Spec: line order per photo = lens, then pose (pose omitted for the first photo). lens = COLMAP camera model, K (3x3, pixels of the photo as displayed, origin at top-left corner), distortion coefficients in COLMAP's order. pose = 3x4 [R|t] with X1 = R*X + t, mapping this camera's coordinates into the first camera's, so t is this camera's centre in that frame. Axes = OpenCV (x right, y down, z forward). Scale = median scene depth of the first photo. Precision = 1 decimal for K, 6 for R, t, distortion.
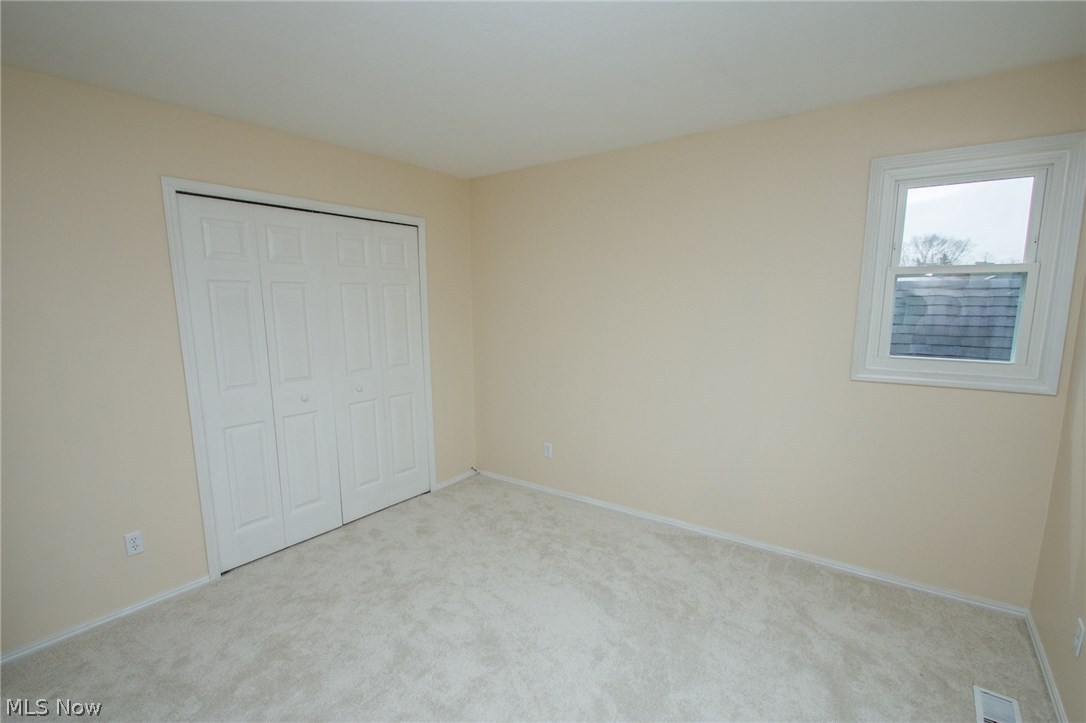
lens RADIAL K [[508.8, 0, 551.2], [0, 508.8, 385.4], [0, 0, 1]] dist [0.014863, -0.019394]
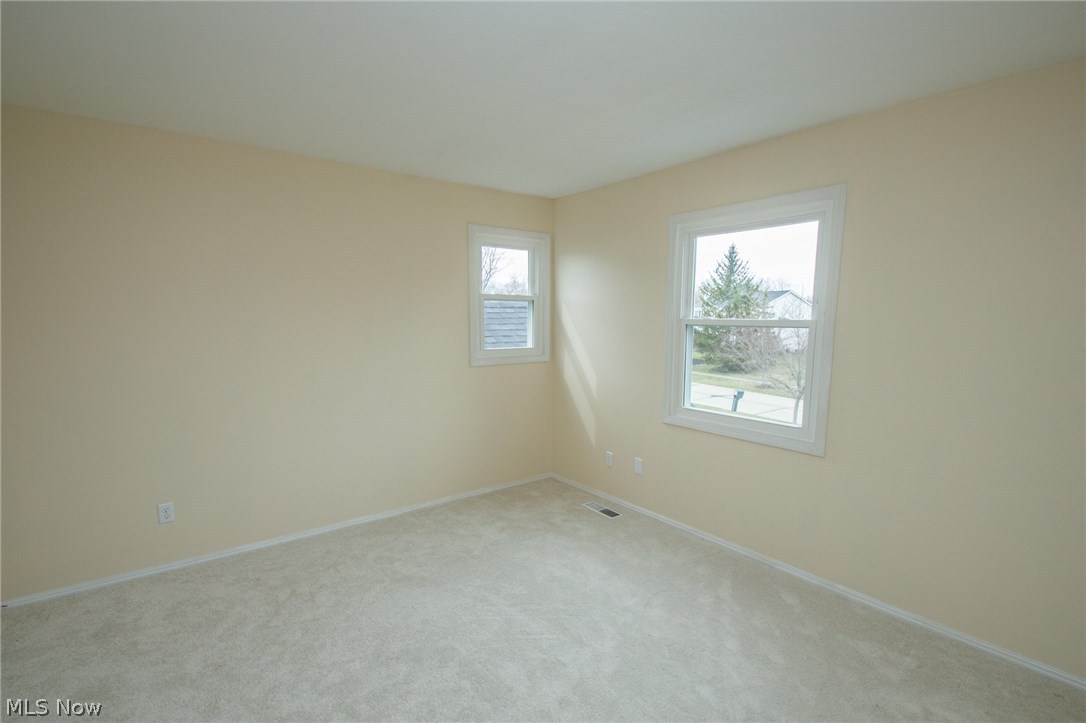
lens RADIAL K [[508.8, 0, 551.2], [0, 508.8, 385.4], [0, 0, 1]] dist [0.014863, -0.019394]
pose [[0.262962, -0.120373, 0.957268, -0.747532], [0.151275, 0.985059, 0.082312, -0.040076], [-0.952873, 0.123166, 0.277242, 0.344449]]
